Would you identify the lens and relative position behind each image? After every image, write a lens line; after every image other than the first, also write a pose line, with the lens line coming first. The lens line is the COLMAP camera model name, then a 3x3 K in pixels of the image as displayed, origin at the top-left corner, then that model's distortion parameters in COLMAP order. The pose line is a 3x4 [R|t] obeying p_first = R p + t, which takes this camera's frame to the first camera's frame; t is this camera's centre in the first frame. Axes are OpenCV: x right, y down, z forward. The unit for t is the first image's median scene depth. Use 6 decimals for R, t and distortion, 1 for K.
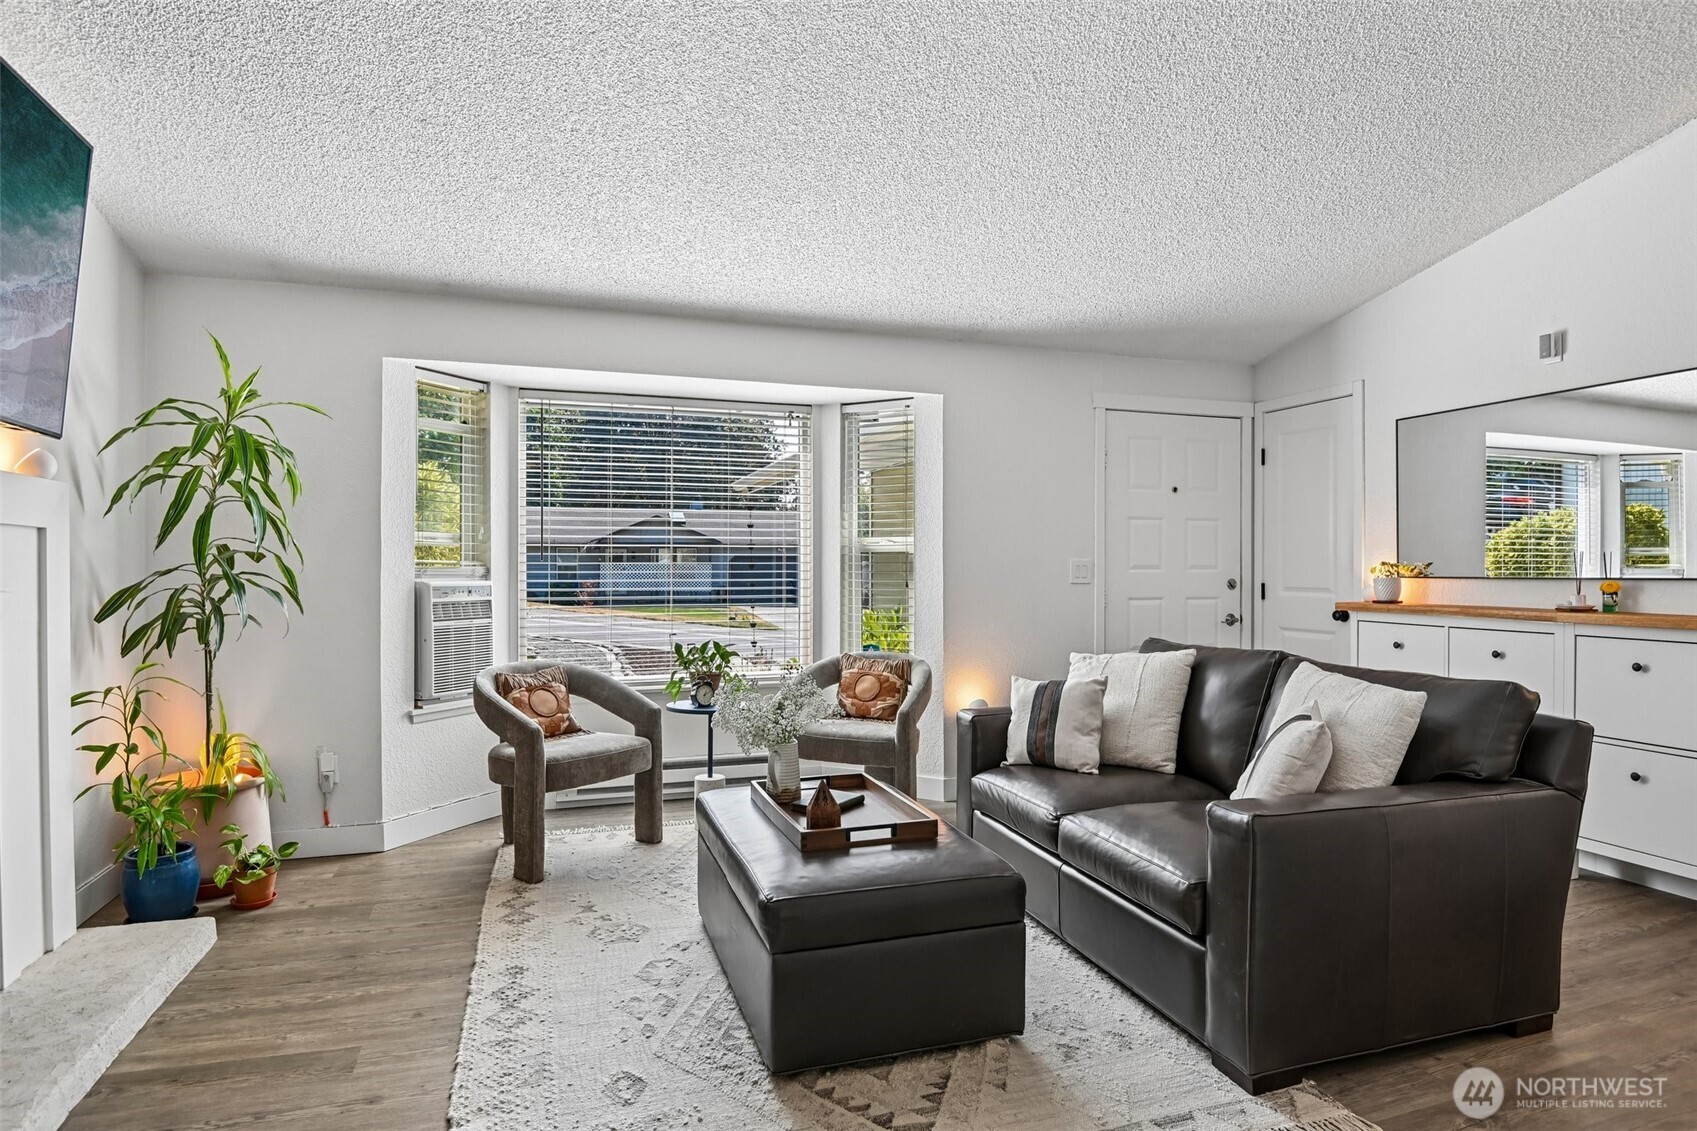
lens RADIAL K [[926.9, 0, 856.5], [0, 926.9, 565.2], [0, 0, 1]] dist [-0.023475, -0.005699]
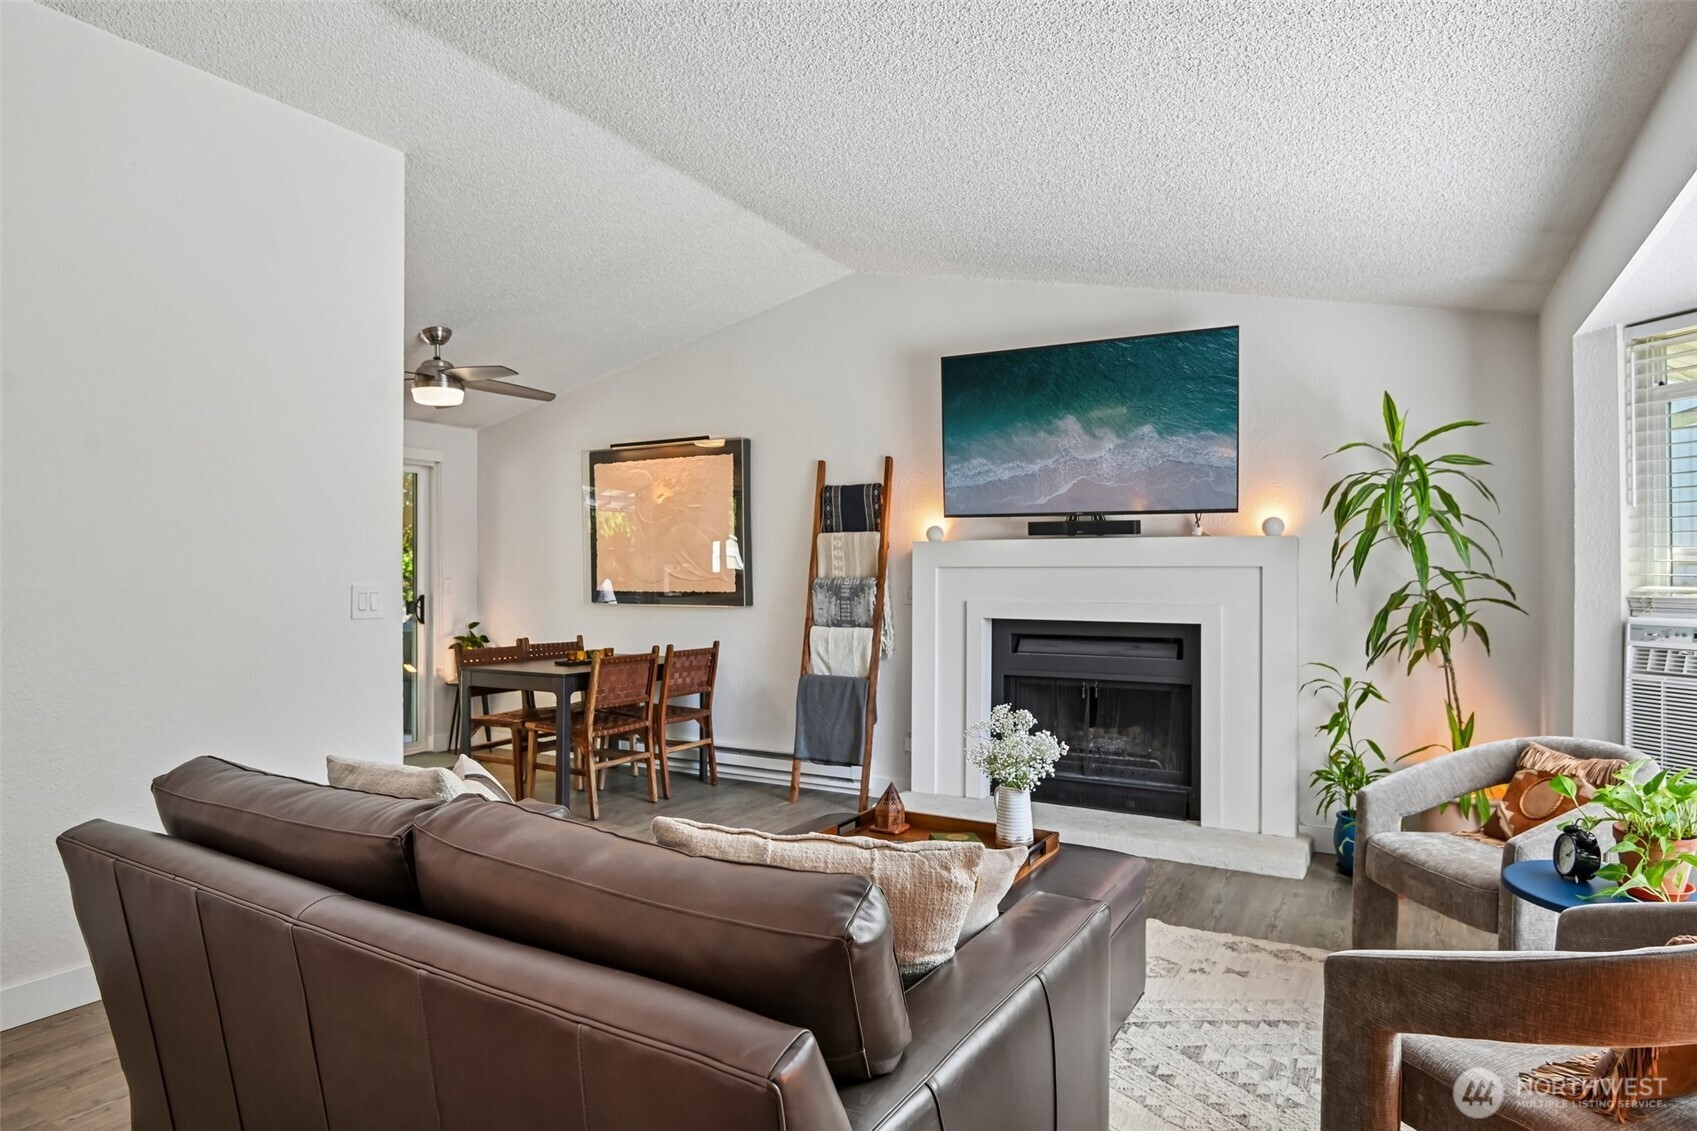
lens RADIAL K [[926.9, 0, 844.0], [0, 926.9, 576.0], [0, 0, 1]] dist [-0.023475, -0.005699]
pose [[-0.738674, 0.001385, -0.674062, 0.638779], [0.001890, 0.999998, -0.000016, -0.023184], [0.674060, -0.001286, -0.738675, 1.473077]]
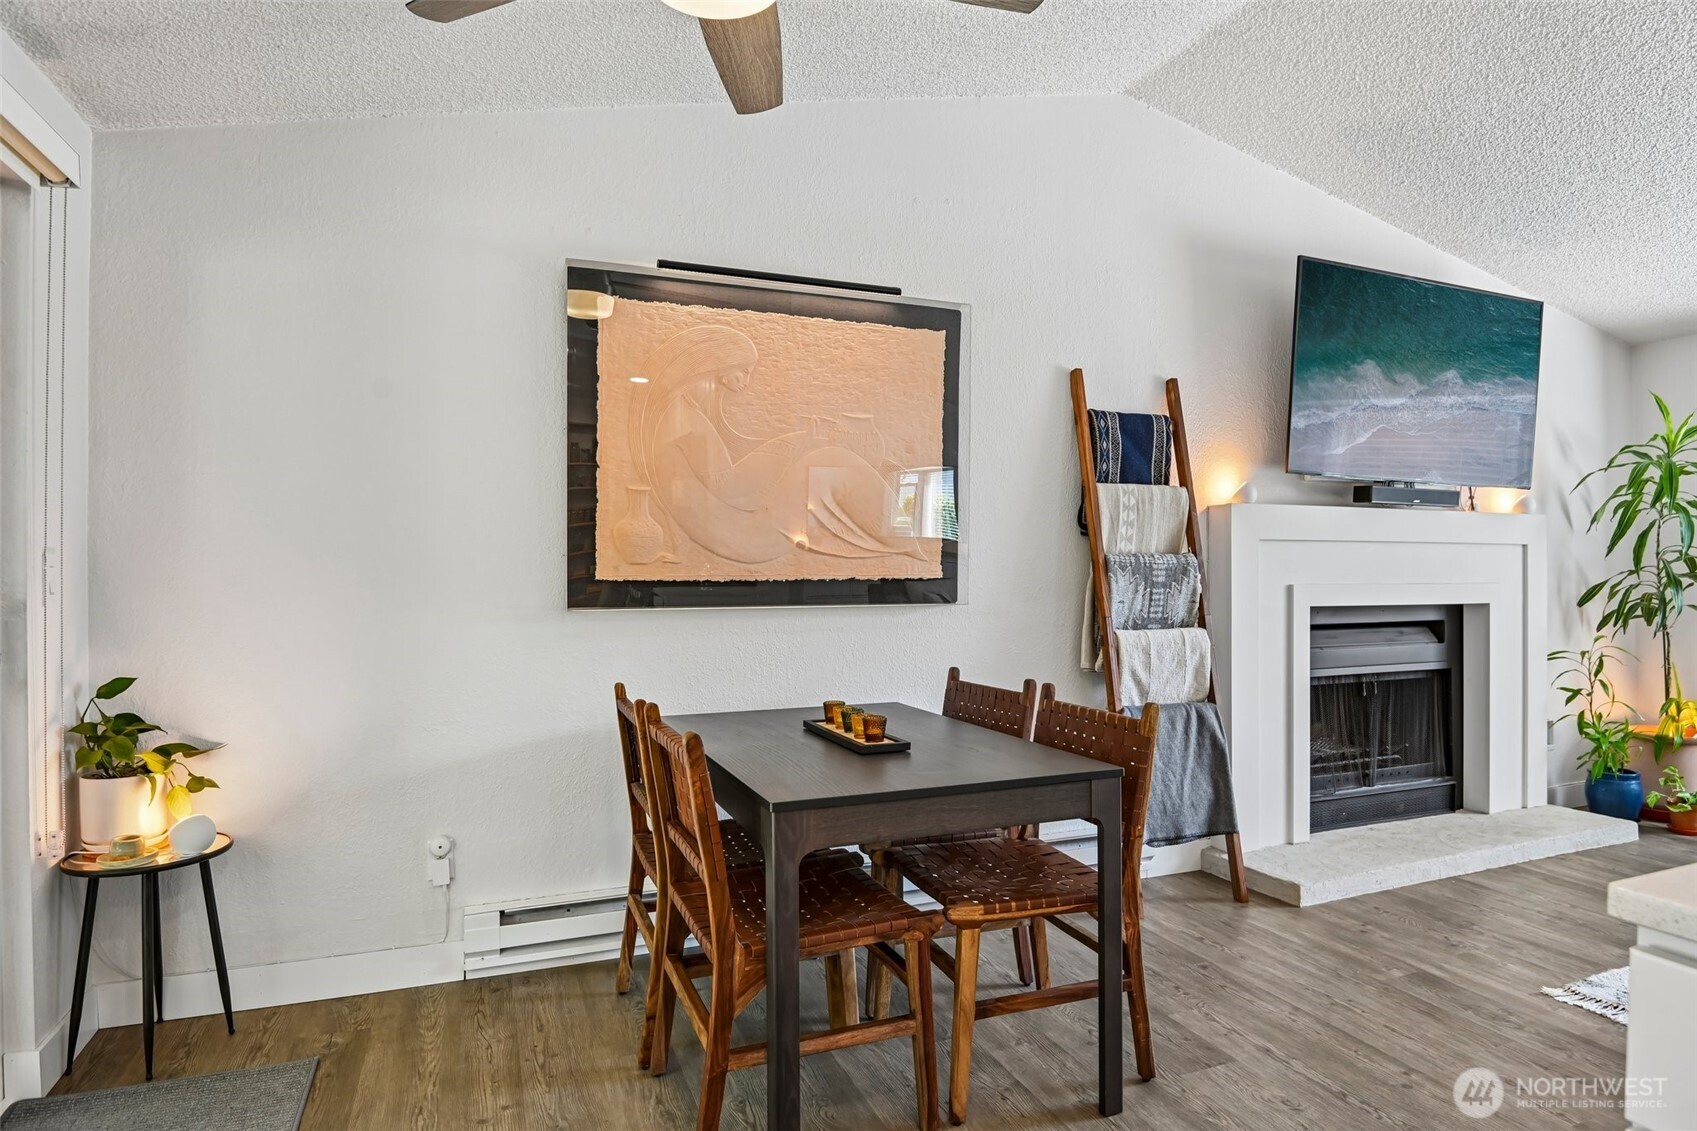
lens RADIAL K [[926.9, 0, 860.9], [0, 926.9, 565.9], [0, 0, 1]] dist [-0.023475, -0.005699]
pose [[0.048942, -0.001138, -0.998801, 0.581334], [0.002956, 0.999995, -0.000994, -0.004230], [0.998797, -0.002904, 0.048945, -0.228835]]
